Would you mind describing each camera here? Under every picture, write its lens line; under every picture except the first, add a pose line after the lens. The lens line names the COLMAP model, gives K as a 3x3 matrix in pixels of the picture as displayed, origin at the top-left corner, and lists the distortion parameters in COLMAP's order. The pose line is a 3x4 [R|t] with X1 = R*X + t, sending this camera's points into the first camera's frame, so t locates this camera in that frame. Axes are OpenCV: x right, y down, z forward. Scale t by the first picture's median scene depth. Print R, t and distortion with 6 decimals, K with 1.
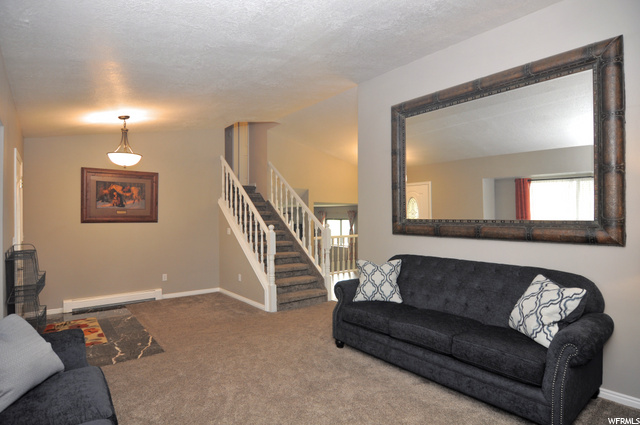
lens RADIAL K [[348.1, 0, 317.6], [0, 348.1, 210.5], [0, 0, 1]] dist [-0.002564, -0.001848]
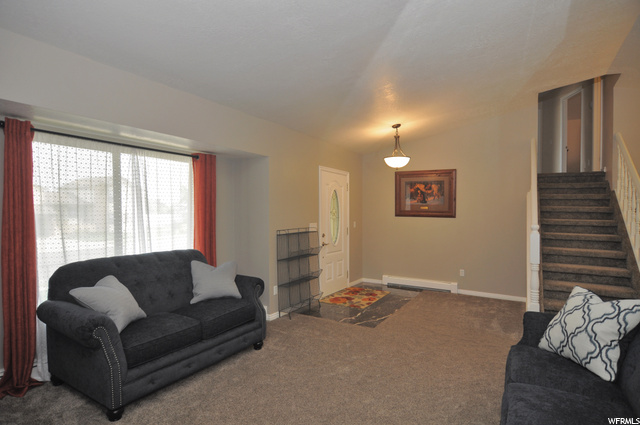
lens RADIAL K [[348.1, 0, 317.6], [0, 348.1, 210.5], [0, 0, 1]] dist [-0.002564, -0.001848]
pose [[0.353578, 0.005751, -0.935387, 0.379056], [0.001905, 0.999975, 0.006869, 0.005678], [0.935403, -0.004211, 0.353558, 0.278324]]
